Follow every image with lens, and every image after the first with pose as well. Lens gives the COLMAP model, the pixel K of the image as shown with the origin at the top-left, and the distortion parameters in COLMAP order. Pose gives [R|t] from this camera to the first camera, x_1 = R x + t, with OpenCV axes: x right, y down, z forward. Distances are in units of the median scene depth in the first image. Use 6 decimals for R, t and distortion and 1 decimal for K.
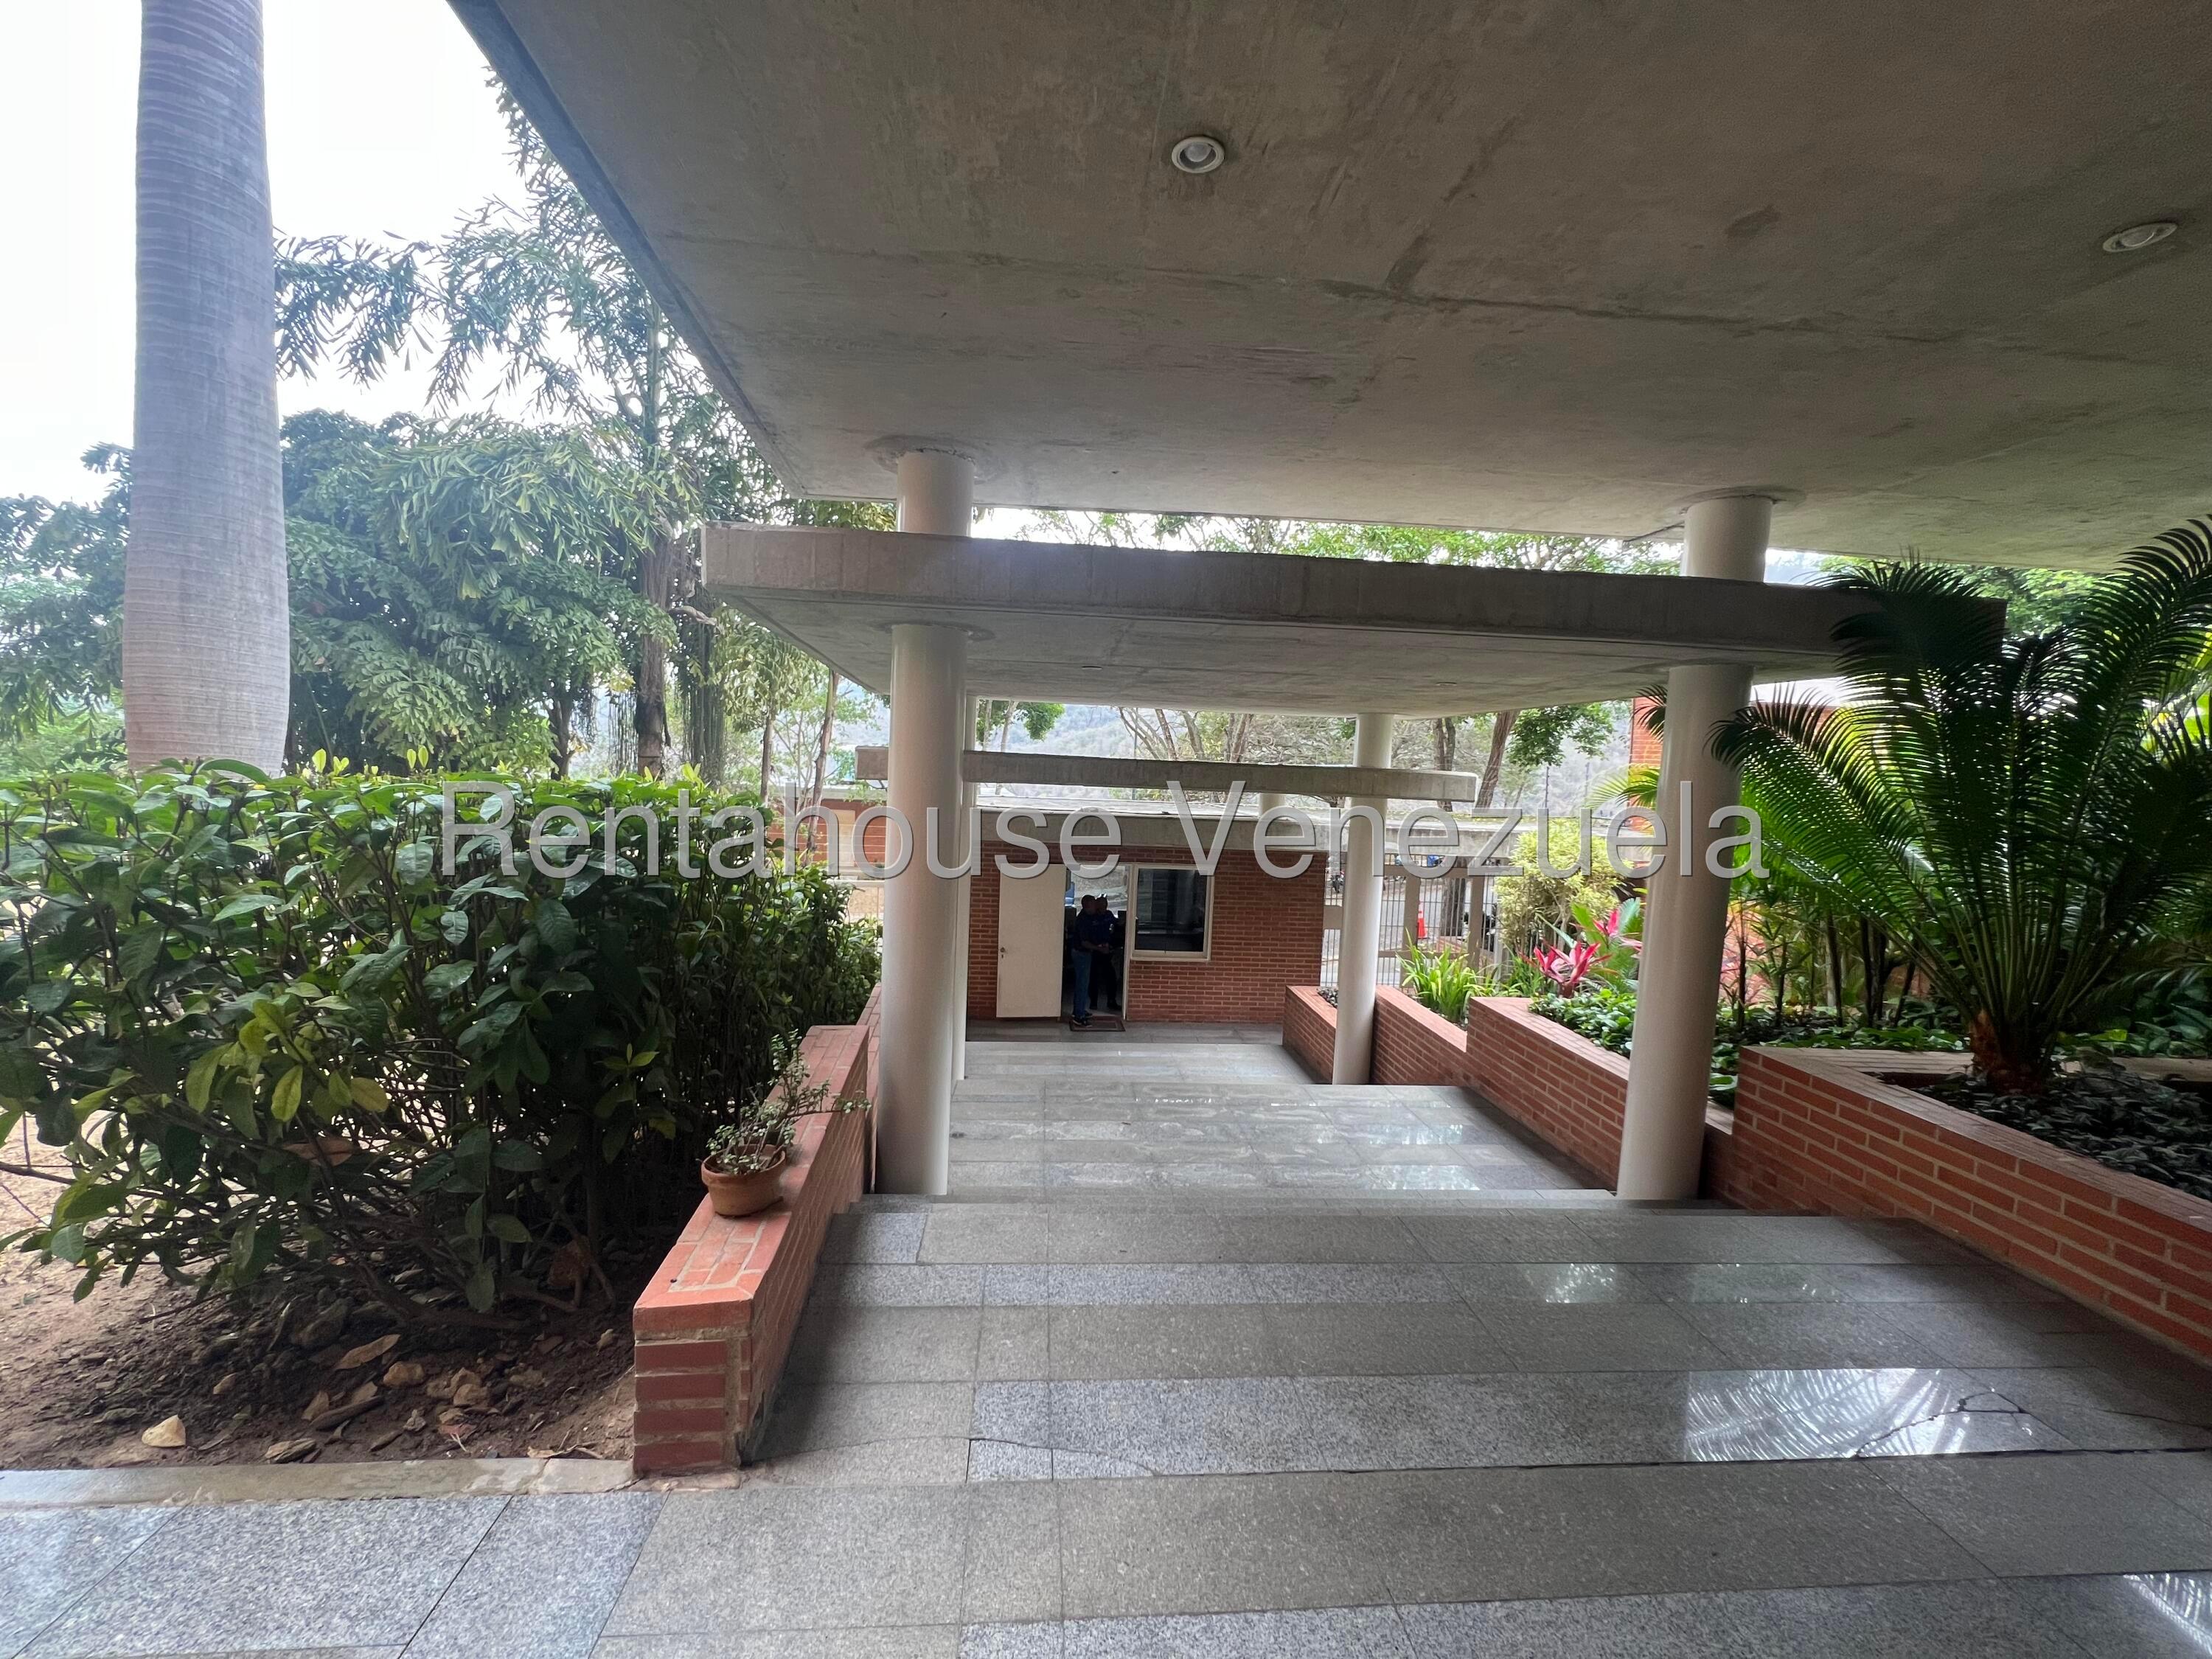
lens RADIAL K [[887.2, 0, 1100.9], [0, 887.2, 828.5], [0, 0, 1]] dist [-0.001915, 0.000022]
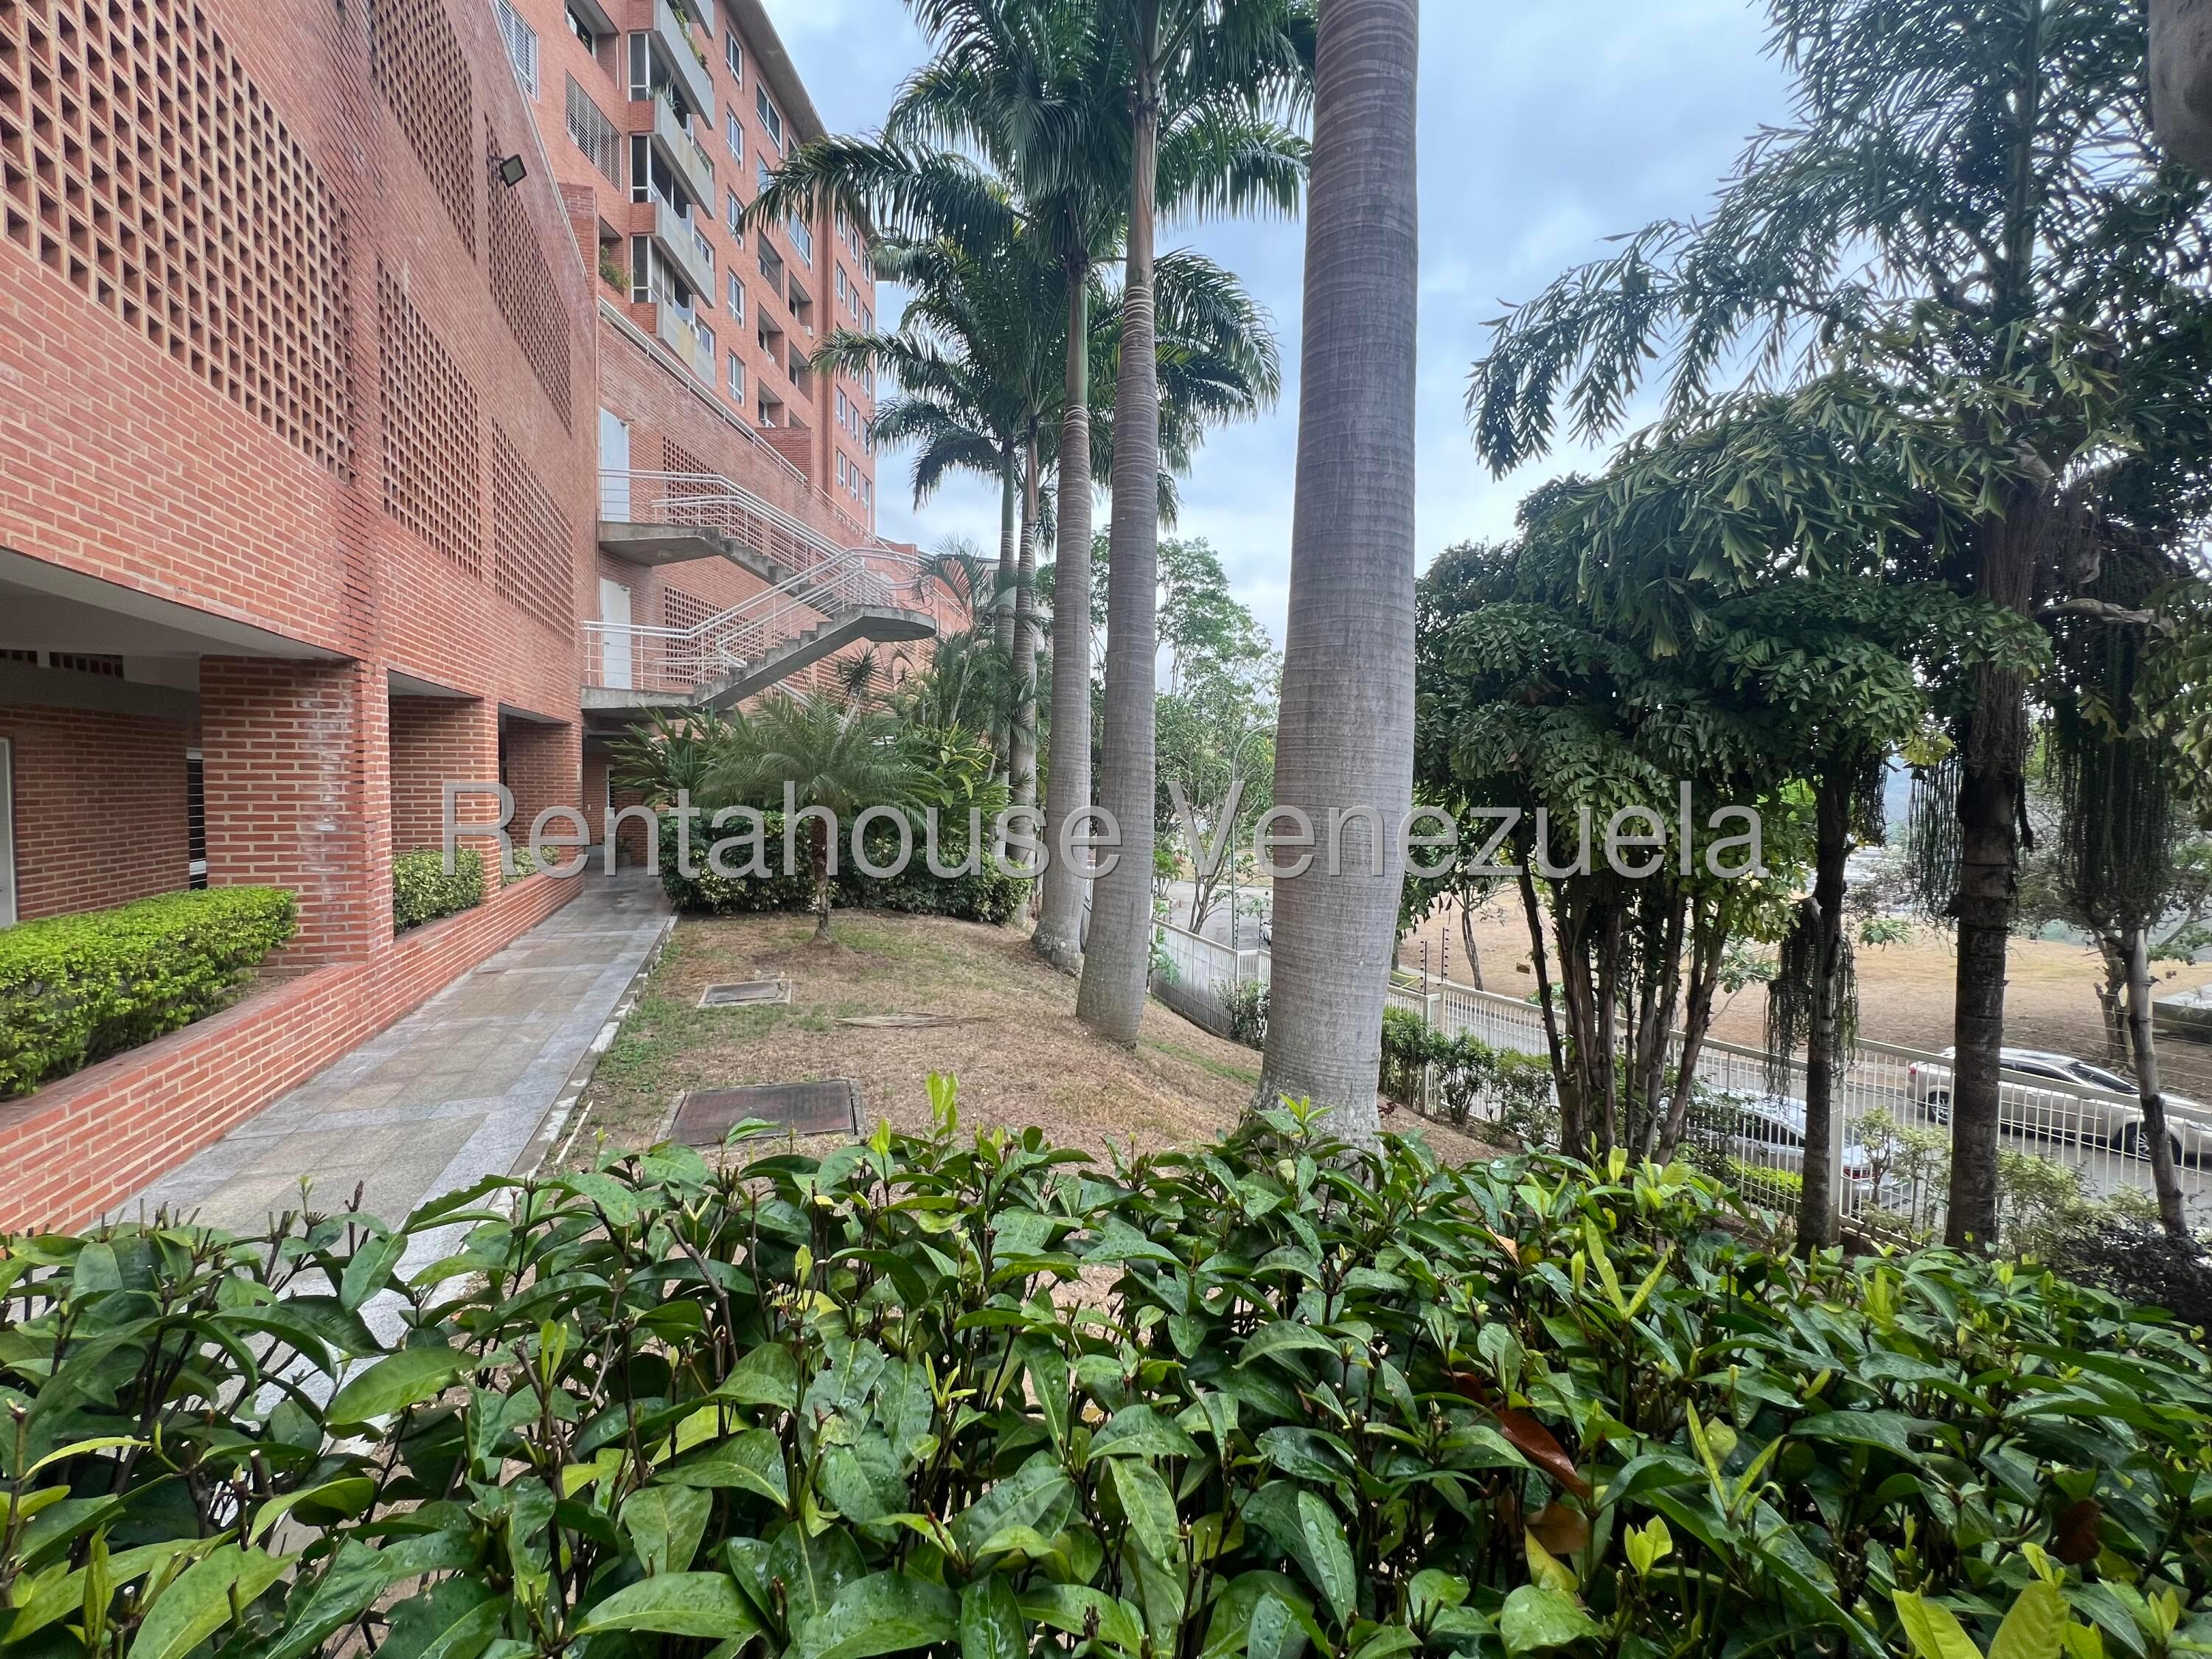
lens RADIAL K [[887.2, 0, 1105.8], [0, 887.2, 818.1], [0, 0, 1]] dist [-0.001915, 0.000022]
pose [[0.296988, -0.002201, -0.954879, -0.133951], [-0.066192, 0.997544, -0.022886, -0.068390], [0.952584, 0.070002, 0.296113, 0.297493]]
